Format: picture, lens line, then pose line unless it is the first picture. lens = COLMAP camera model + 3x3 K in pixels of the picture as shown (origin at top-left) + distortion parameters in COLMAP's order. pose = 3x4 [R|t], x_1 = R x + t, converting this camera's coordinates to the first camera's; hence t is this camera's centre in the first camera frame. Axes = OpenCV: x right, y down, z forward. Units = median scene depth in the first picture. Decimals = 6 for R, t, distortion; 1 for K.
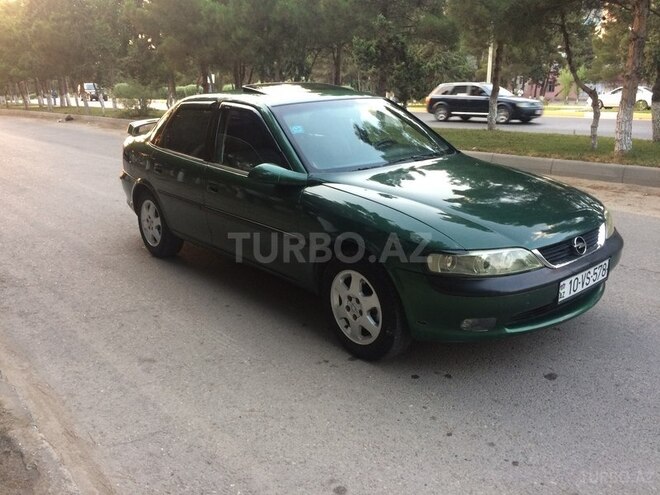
lens RADIAL K [[567.8, 0, 325.1], [0, 567.8, 249.3], [0, 0, 1]] dist [0.075769, -0.115300]
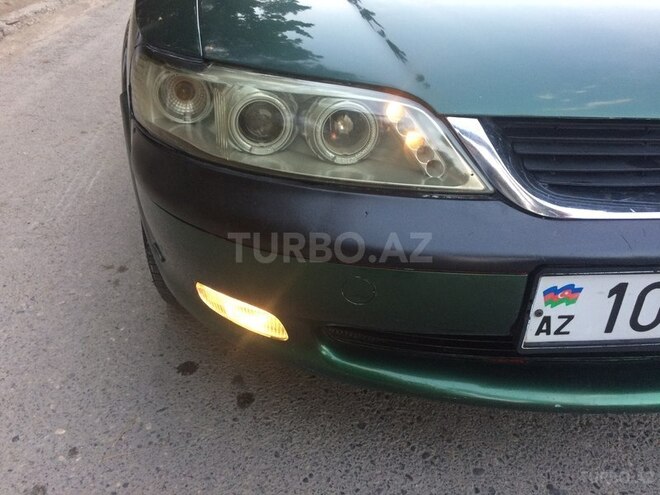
lens RADIAL K [[567.8, 0, 331.8], [0, 567.8, 246.1], [0, 0, 1]] dist [0.075769, -0.115300]
pose [[0.818027, 0.310969, -0.483870, 0.416783], [-0.195124, 0.941397, 0.275134, -0.003745], [0.541072, -0.130652, 0.830765, 0.691910]]
